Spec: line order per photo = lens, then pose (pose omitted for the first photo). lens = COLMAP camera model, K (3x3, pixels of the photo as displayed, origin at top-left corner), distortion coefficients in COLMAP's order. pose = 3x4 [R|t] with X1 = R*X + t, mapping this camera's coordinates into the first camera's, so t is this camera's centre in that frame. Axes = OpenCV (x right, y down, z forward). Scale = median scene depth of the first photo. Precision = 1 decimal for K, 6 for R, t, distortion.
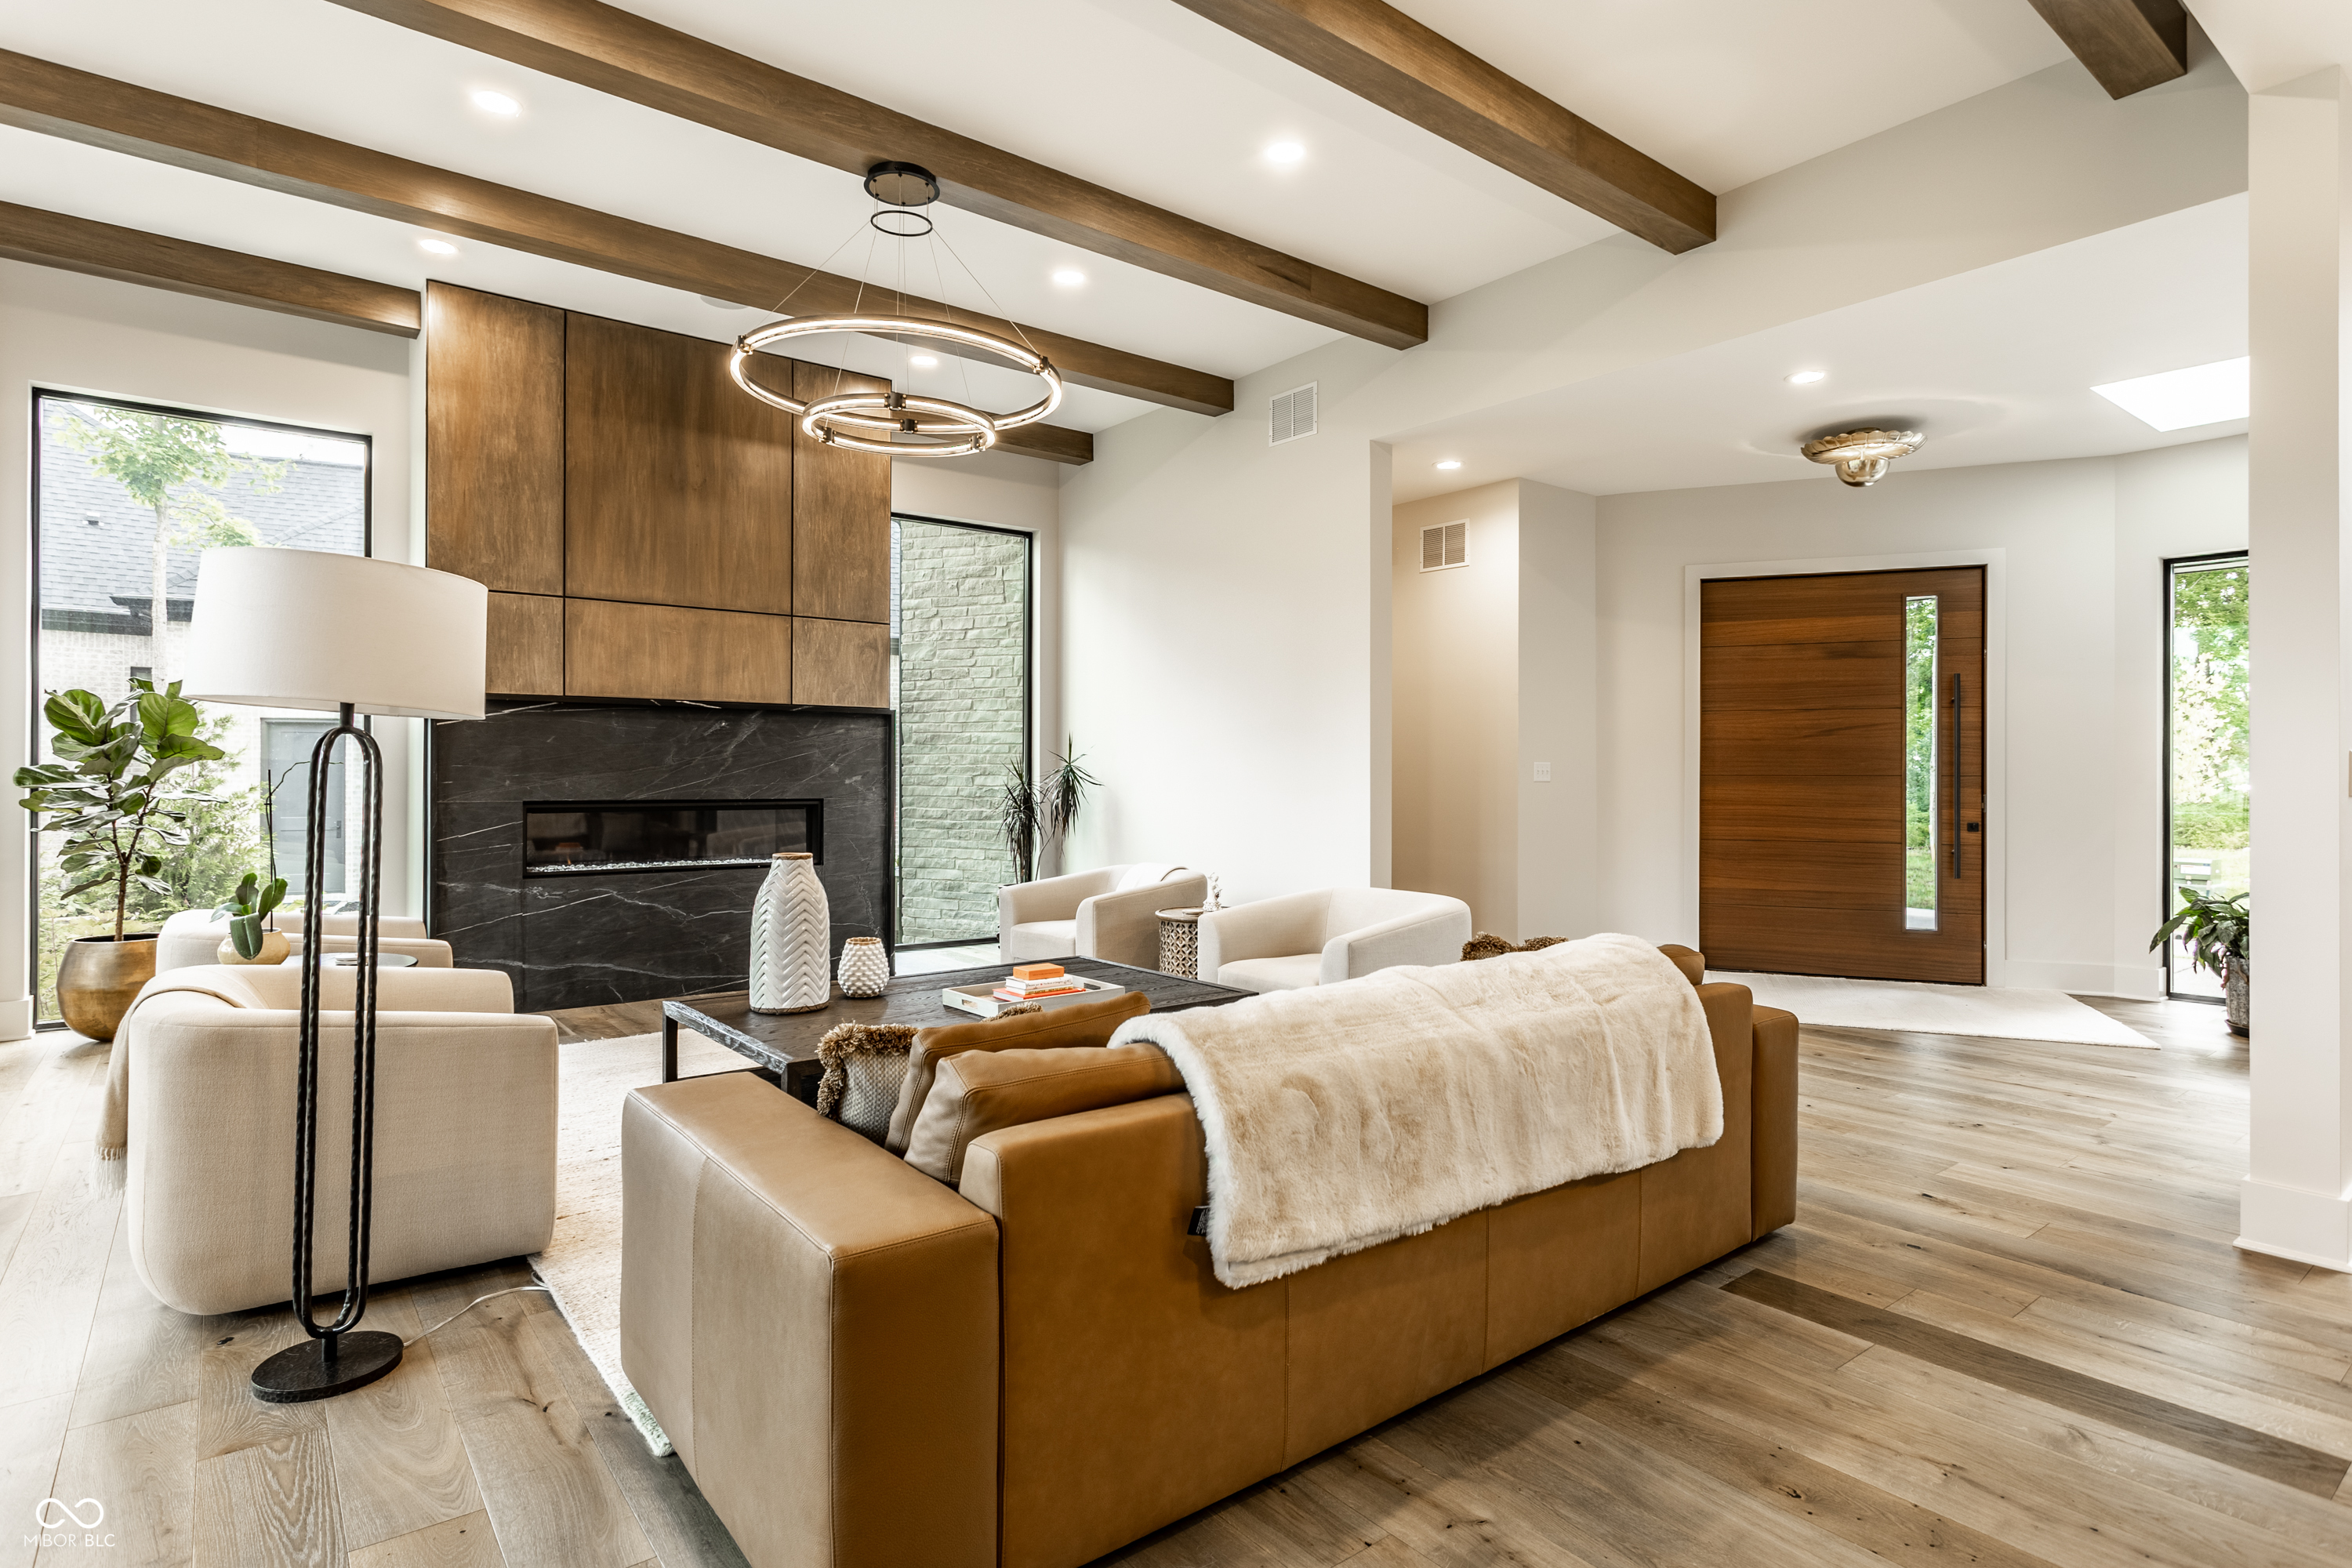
lens RADIAL K [[1210.9, 0, 1166.4], [0, 1210.9, 767.8], [0, 0, 1]] dist [-0.005284, 0.002586]
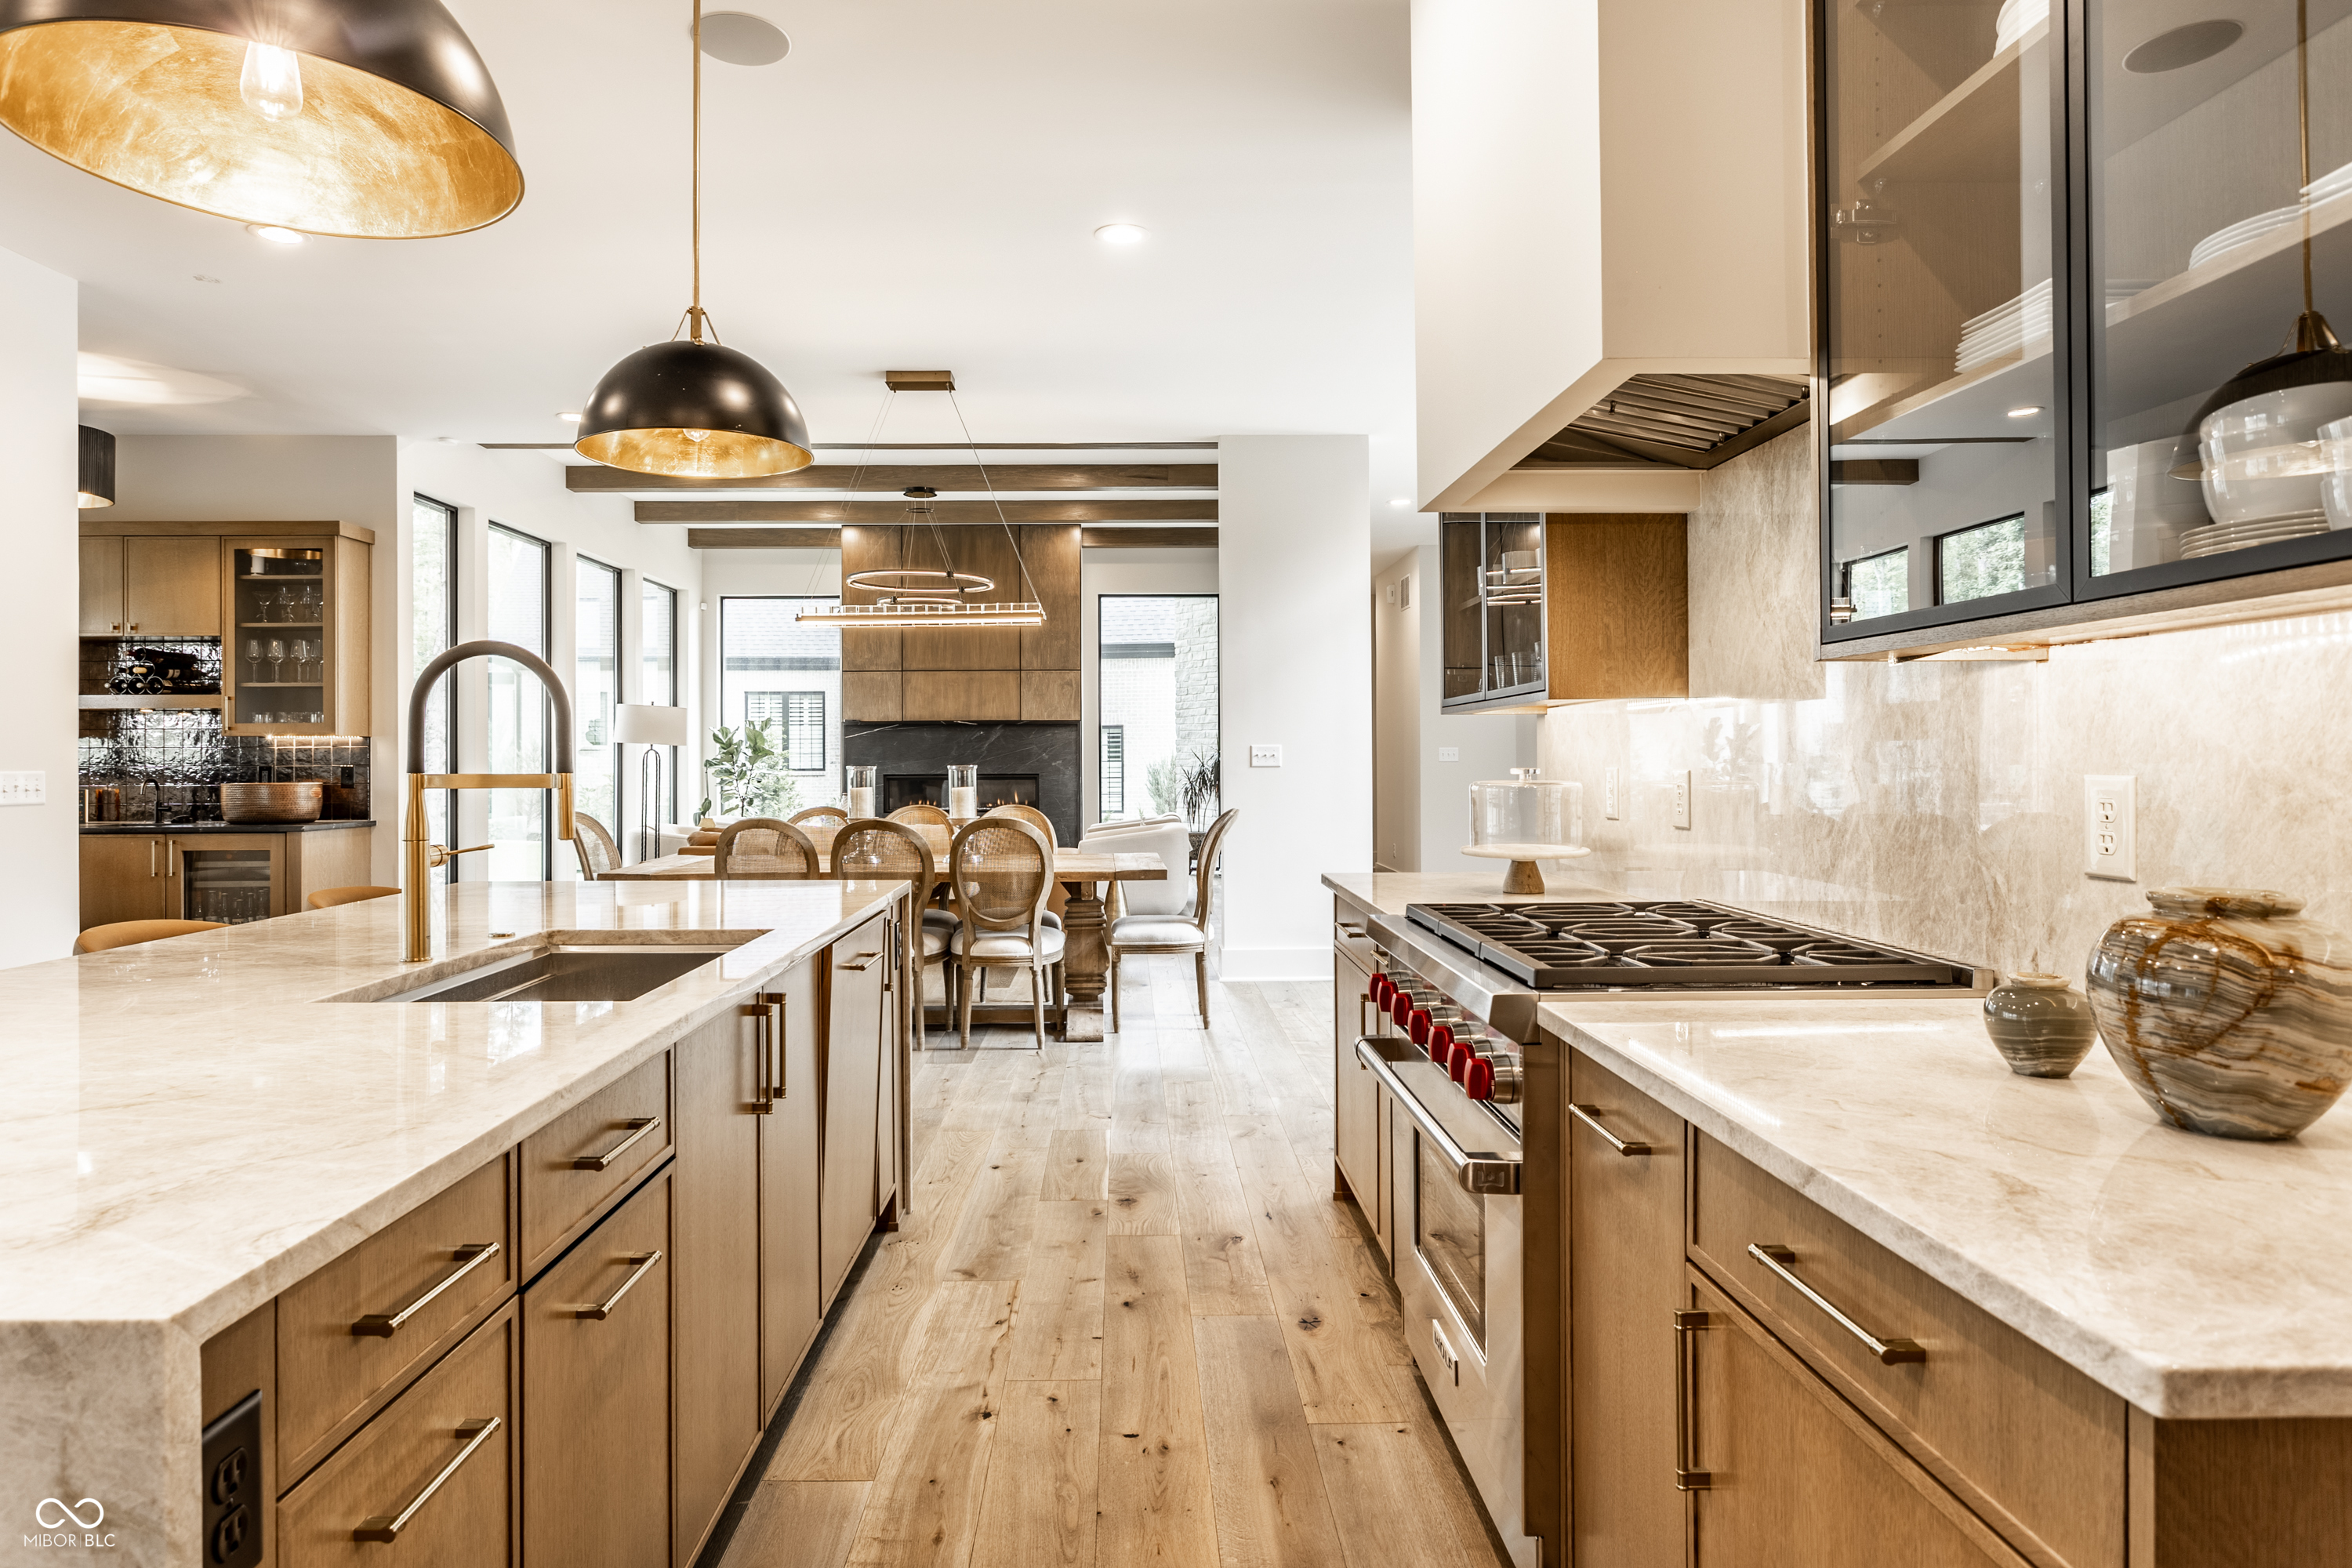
lens RADIAL K [[1318.6, 0, 1134.9], [0, 1318.6, 749.2], [0, 0, 1]] dist [-0.008501, 0.002496]
pose [[0.797068, -0.009633, -0.603813, 1.037437], [0.009423, 0.999949, -0.003514, -0.002052], [0.603816, -0.002889, 0.797118, -0.456854]]
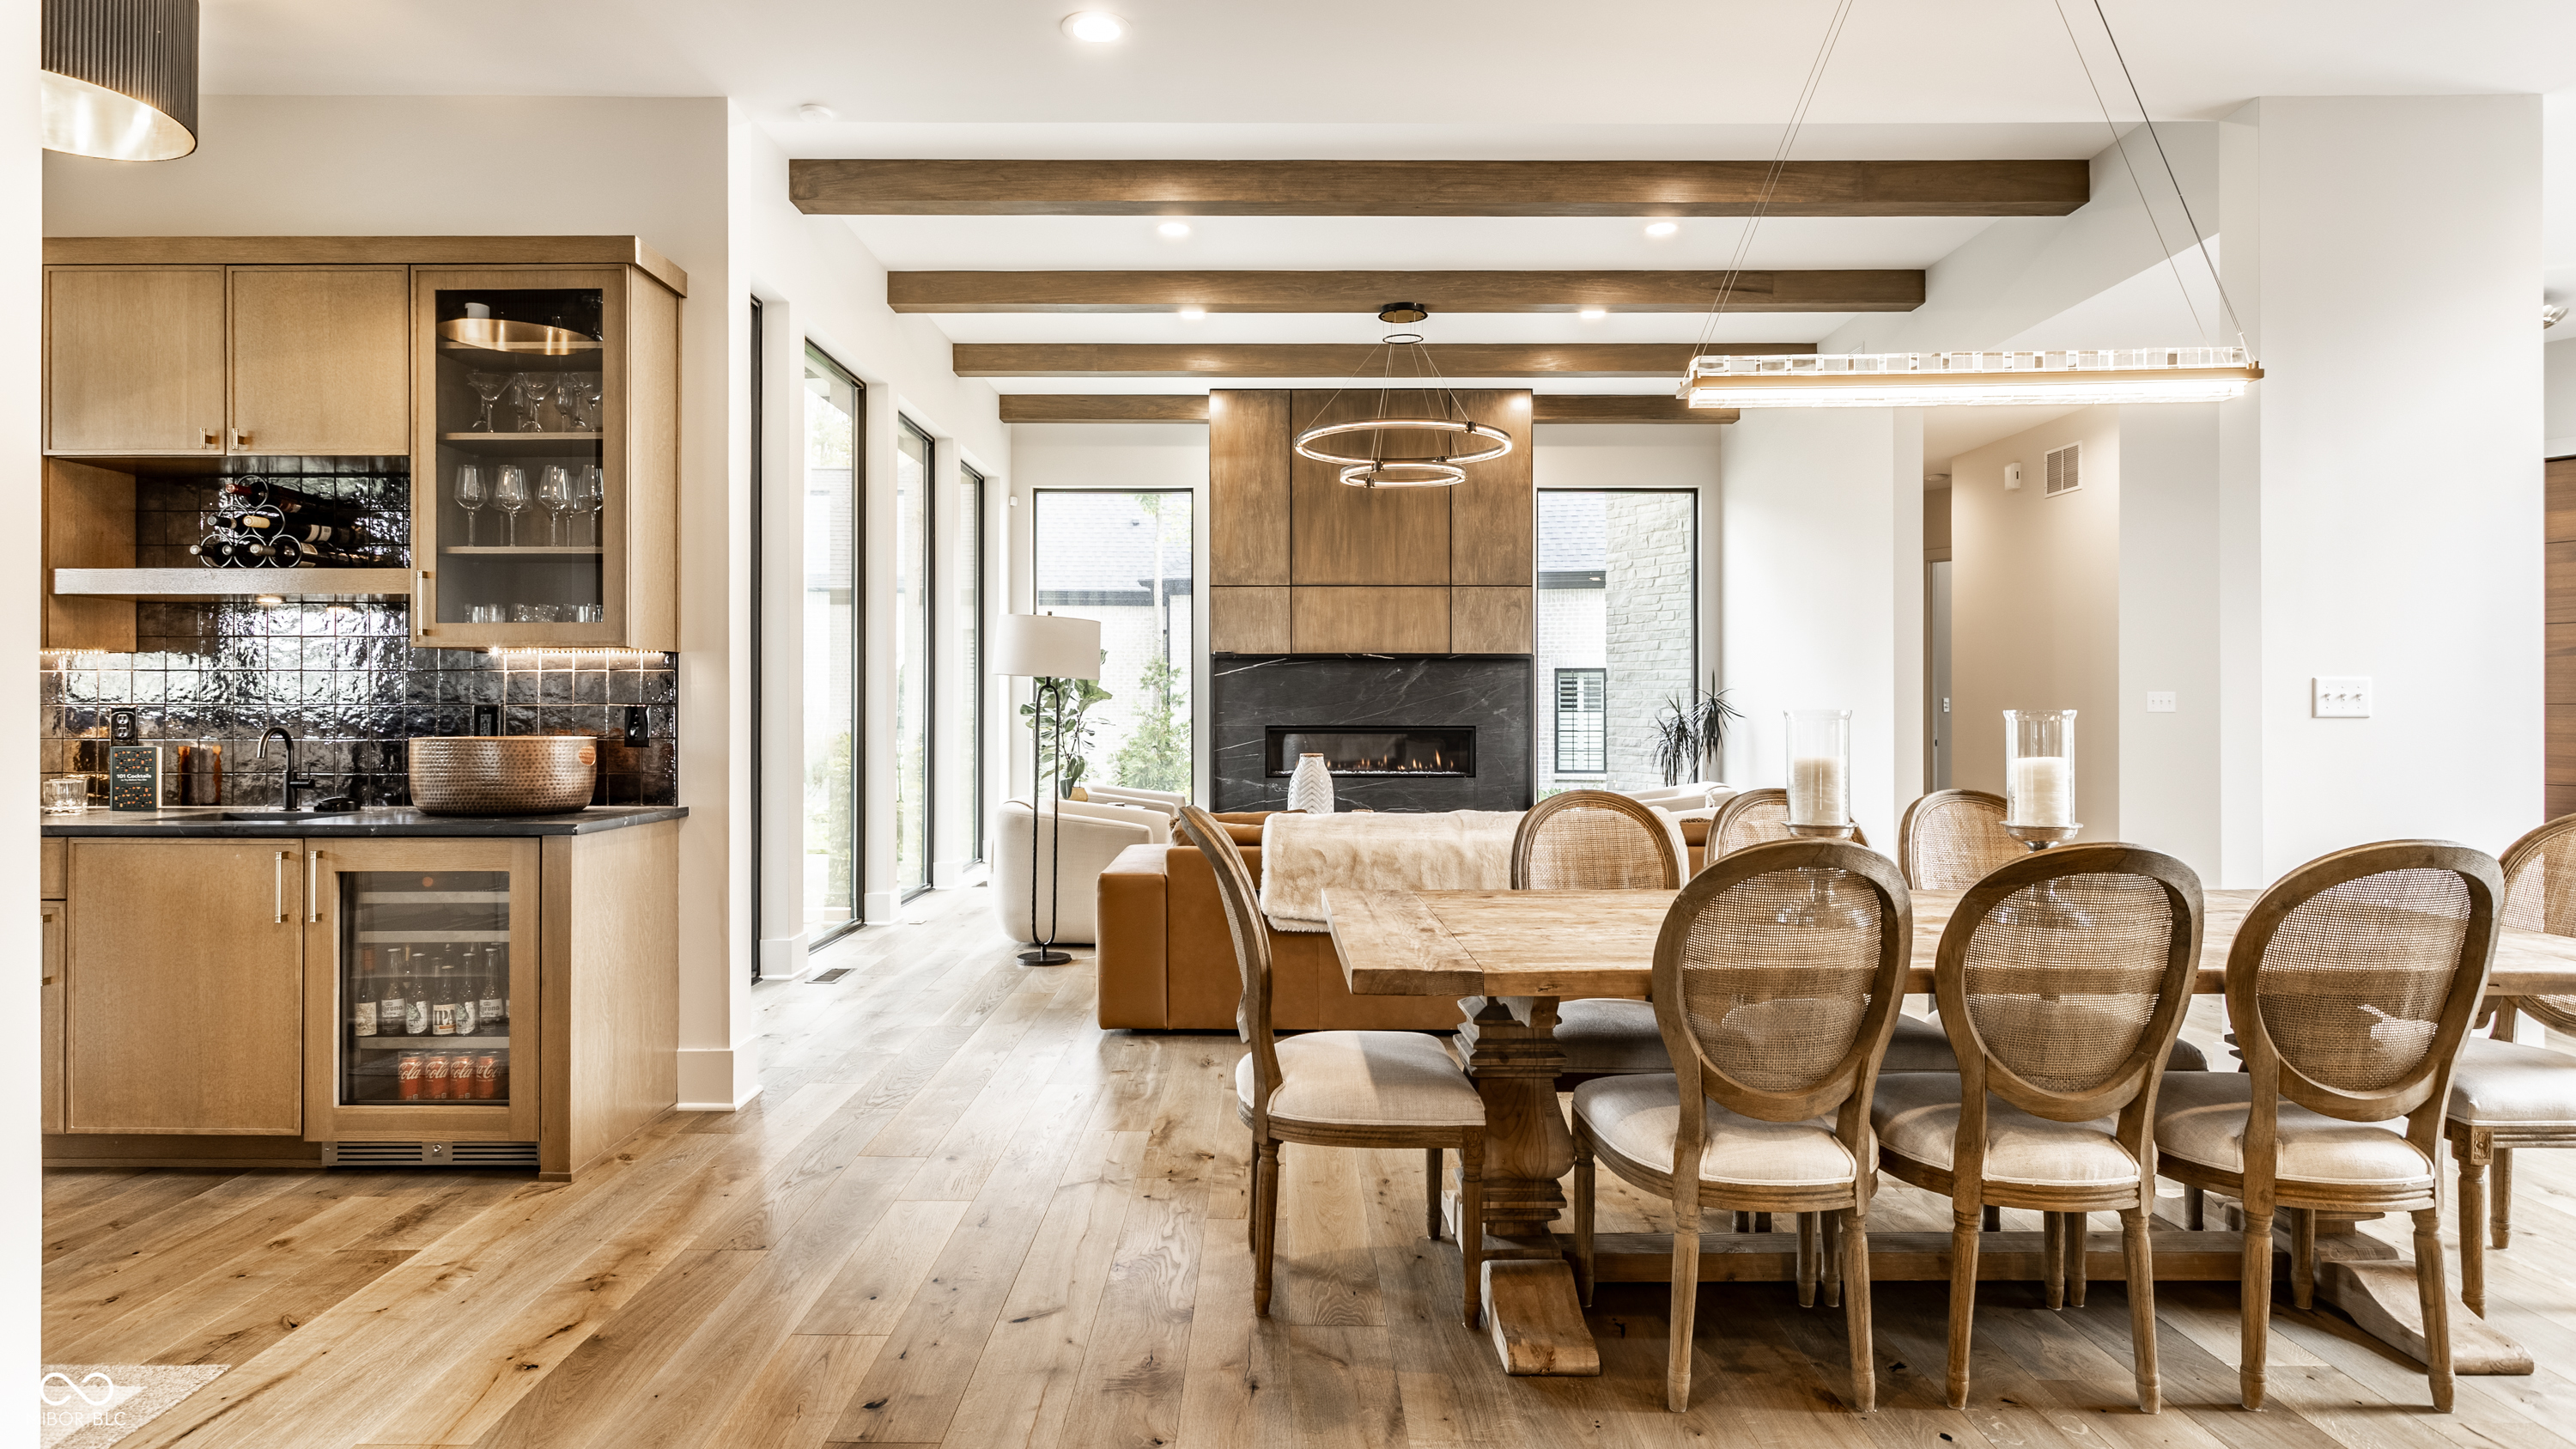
lens RADIAL K [[1358.1, 0, 1273.6], [0, 1358.1, 705.5], [0, 0, 1]] dist [-0.007177, 0.001680]
pose [[0.787317, -0.003474, -0.616538, 0.467379], [0.004513, 0.999990, 0.000128, 0.002769], [0.616531, -0.002884, 0.787325, -0.287461]]
